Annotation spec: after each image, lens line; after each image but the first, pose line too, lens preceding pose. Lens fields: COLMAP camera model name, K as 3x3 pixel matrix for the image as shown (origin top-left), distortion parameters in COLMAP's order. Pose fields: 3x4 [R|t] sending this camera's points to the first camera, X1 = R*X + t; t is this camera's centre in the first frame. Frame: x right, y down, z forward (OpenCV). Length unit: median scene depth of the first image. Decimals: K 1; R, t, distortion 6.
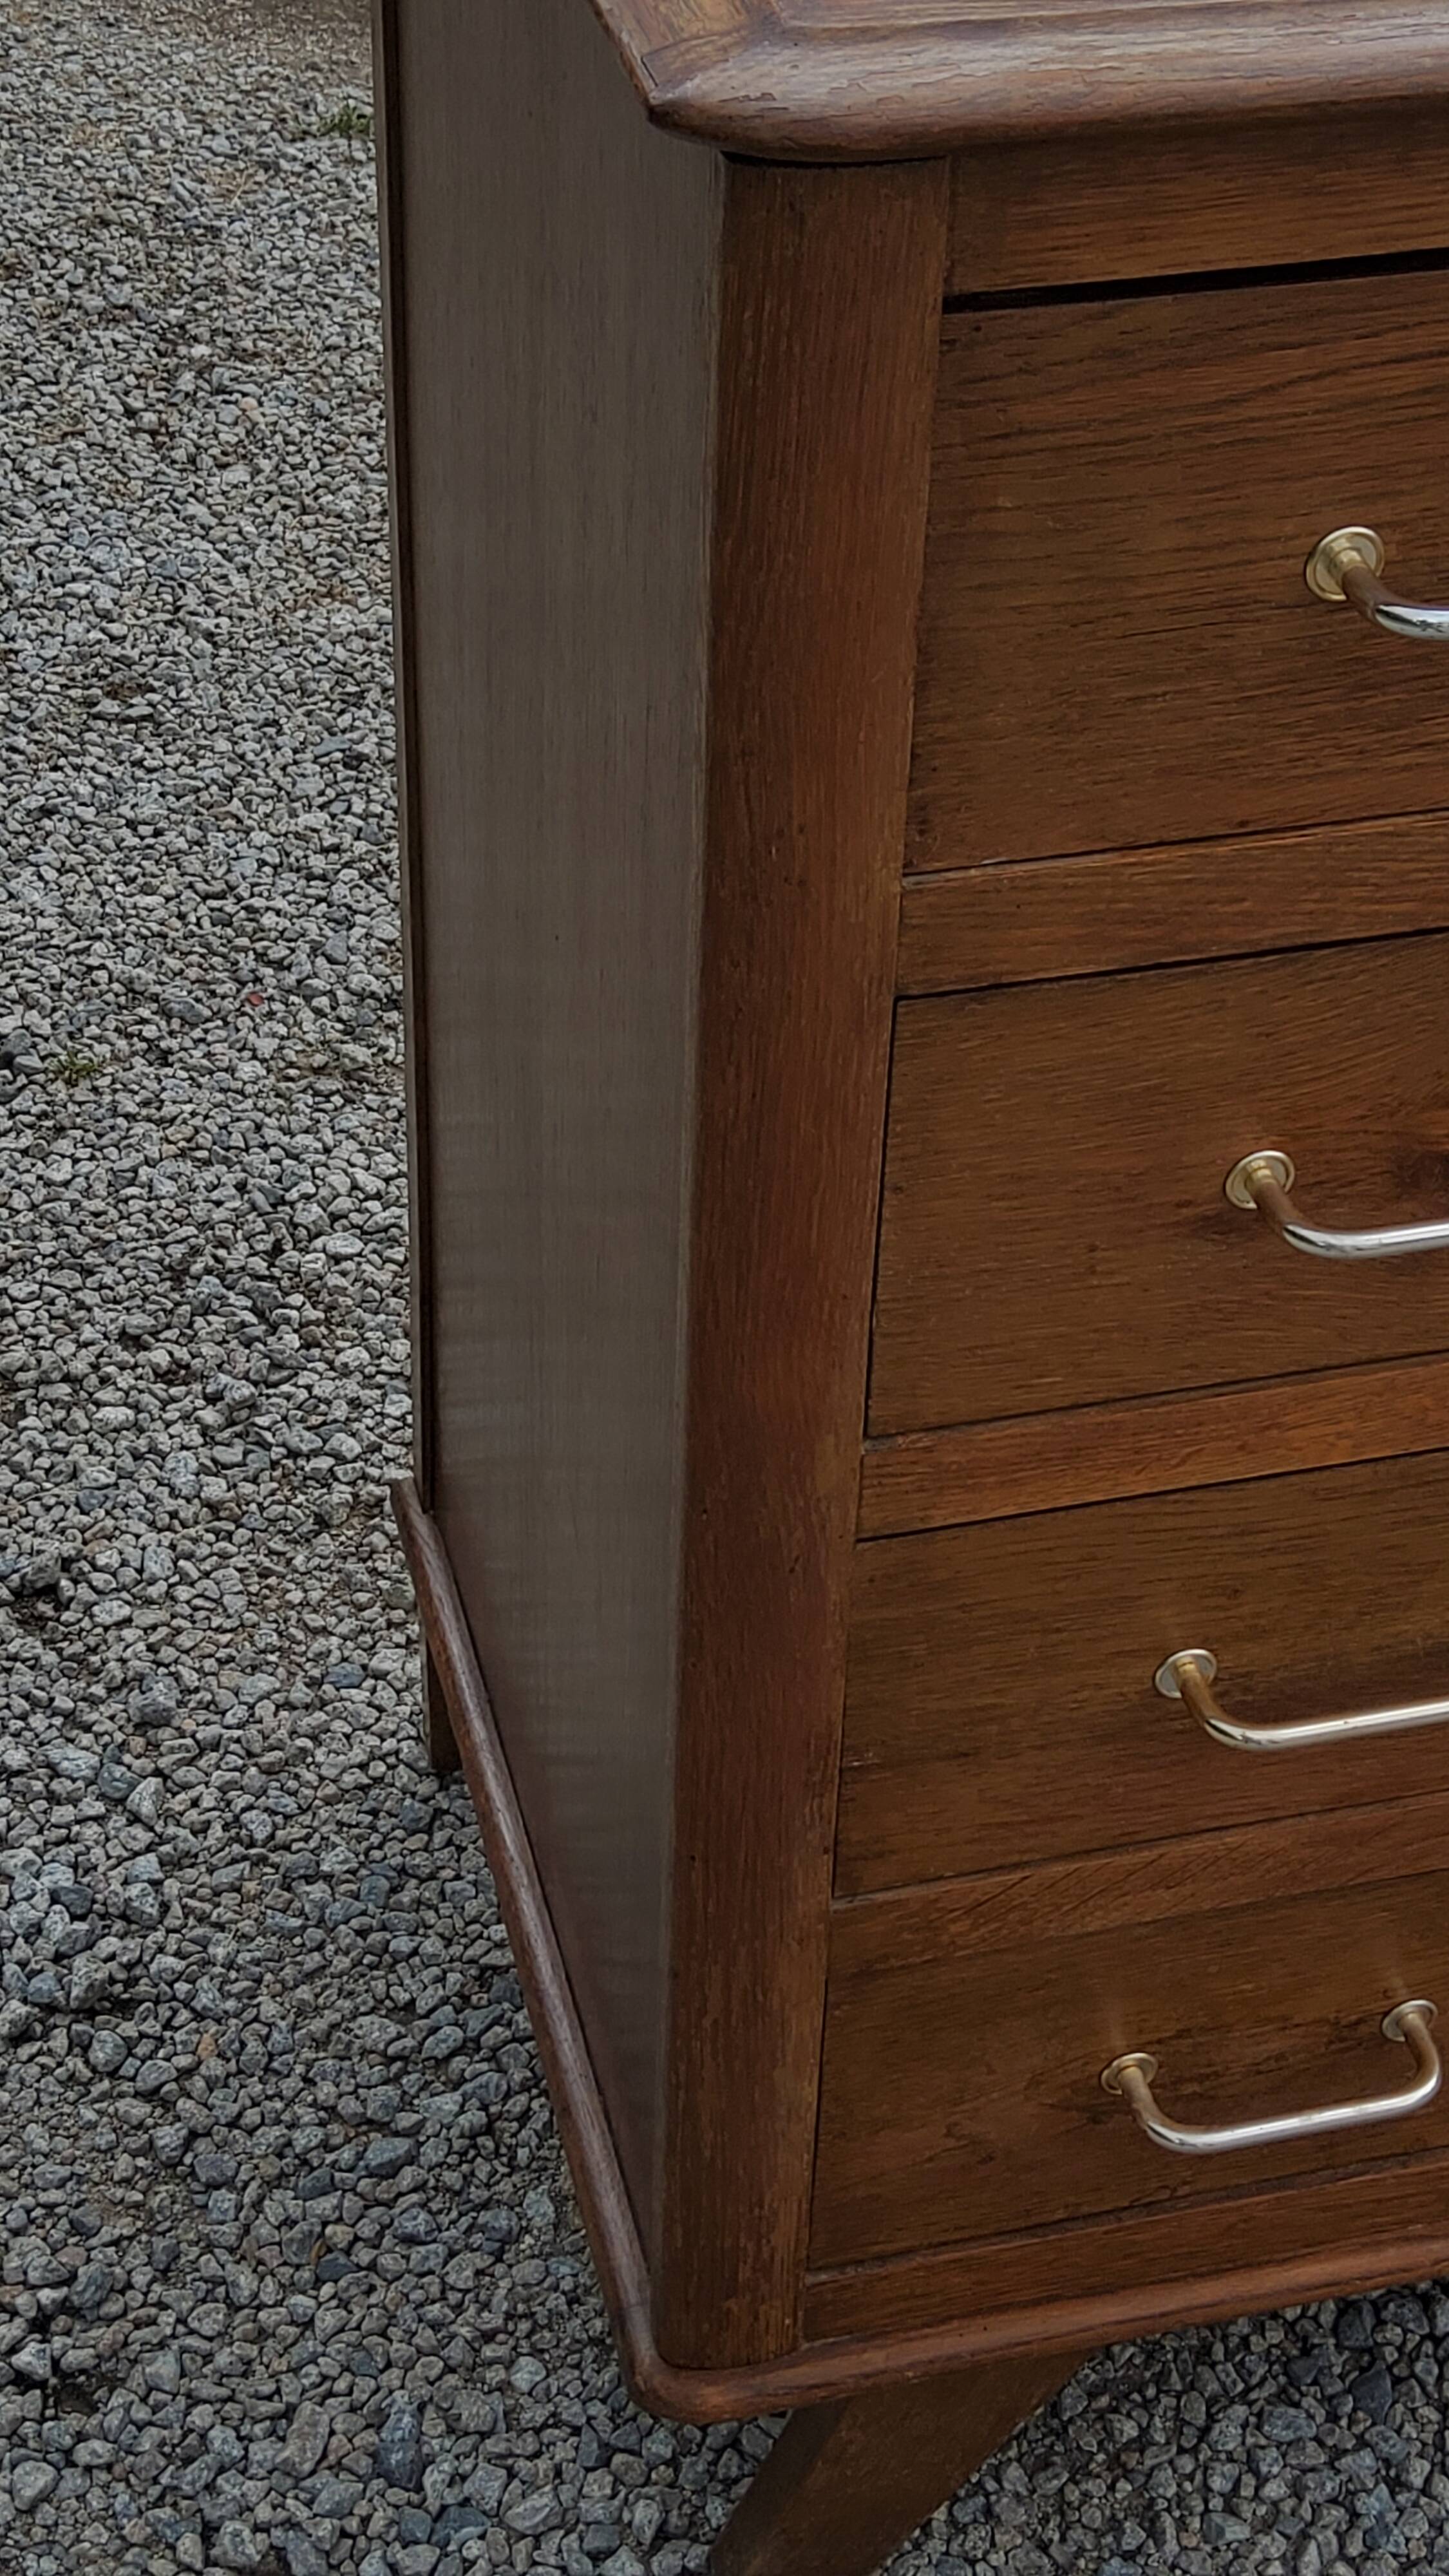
lens RADIAL K [[3805.3, 0, 772.9], [0, 3805.3, 1259.3], [0, 0, 1]] dist [0.185500, -0.490214]
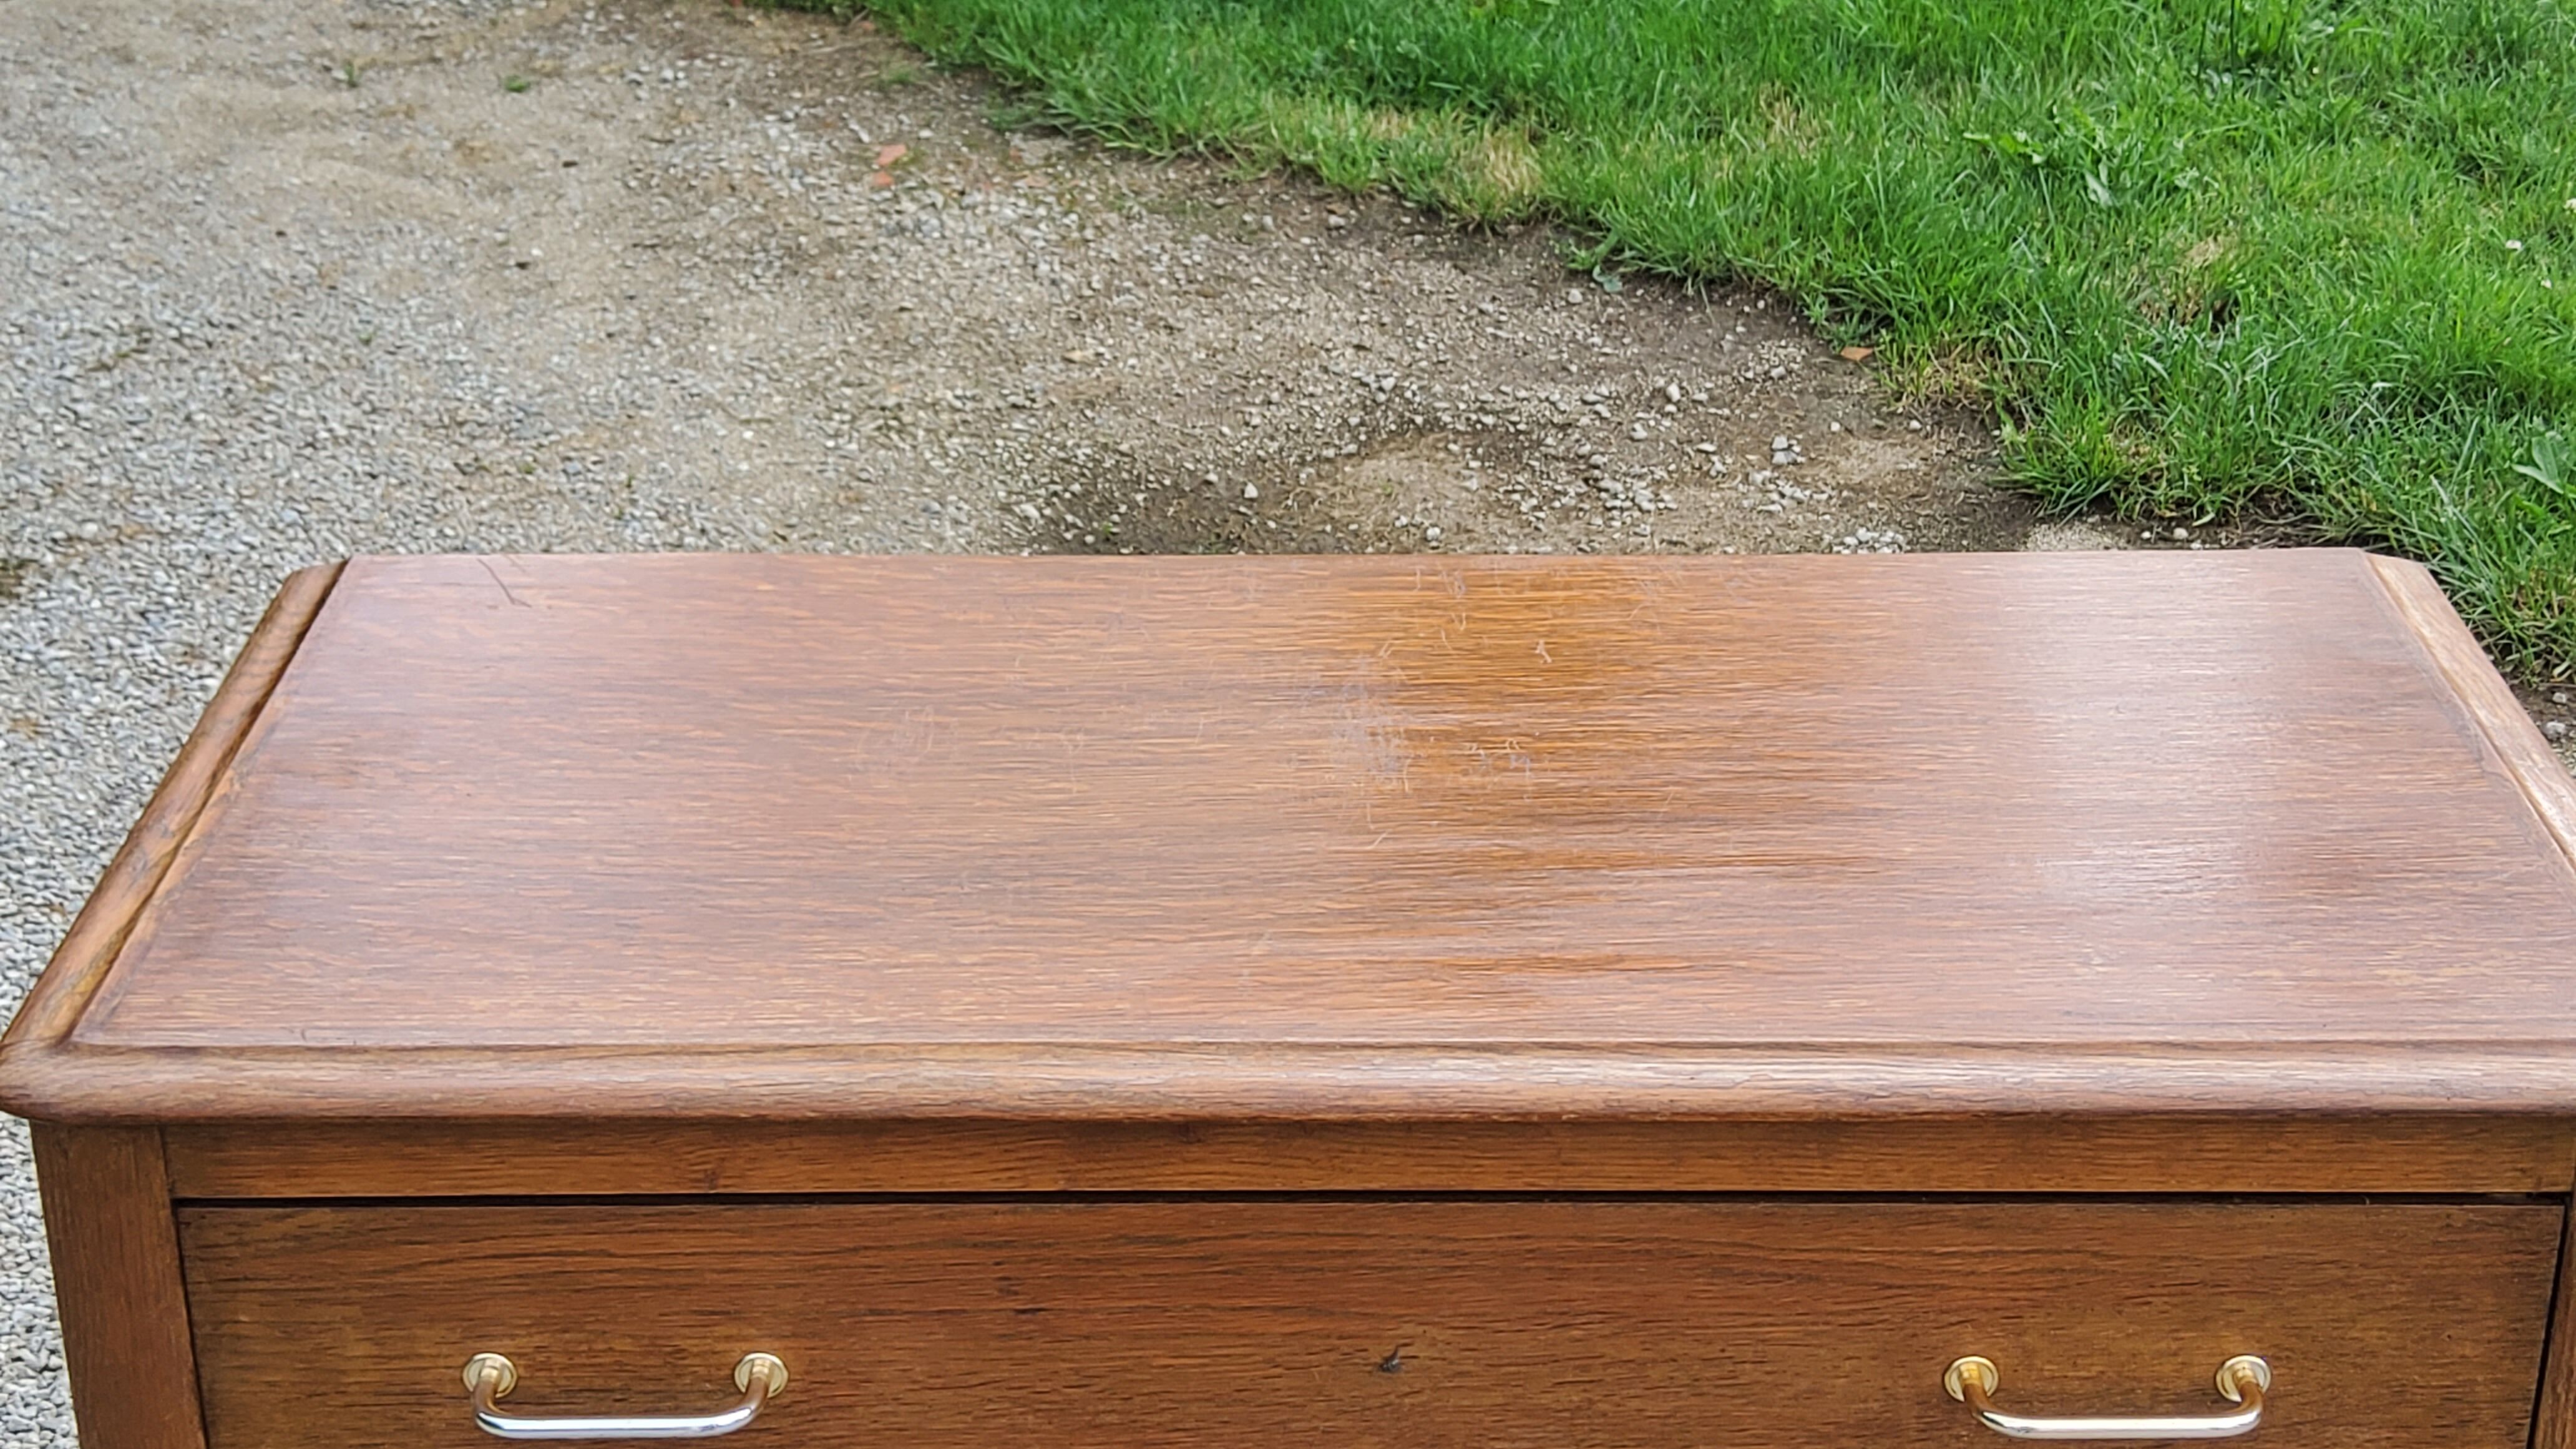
lens RADIAL K [[3797.5, 0, 1288.0], [0, 3797.5, 724.5], [0, 0, 1]] dist [0.191766, -0.551585]
pose [[0.965174, 0.077729, -0.249794, 0.513287], [-0.134725, 0.966171, -0.219916, -0.086368], [0.224250, 0.245910, 0.942995, -0.276061]]
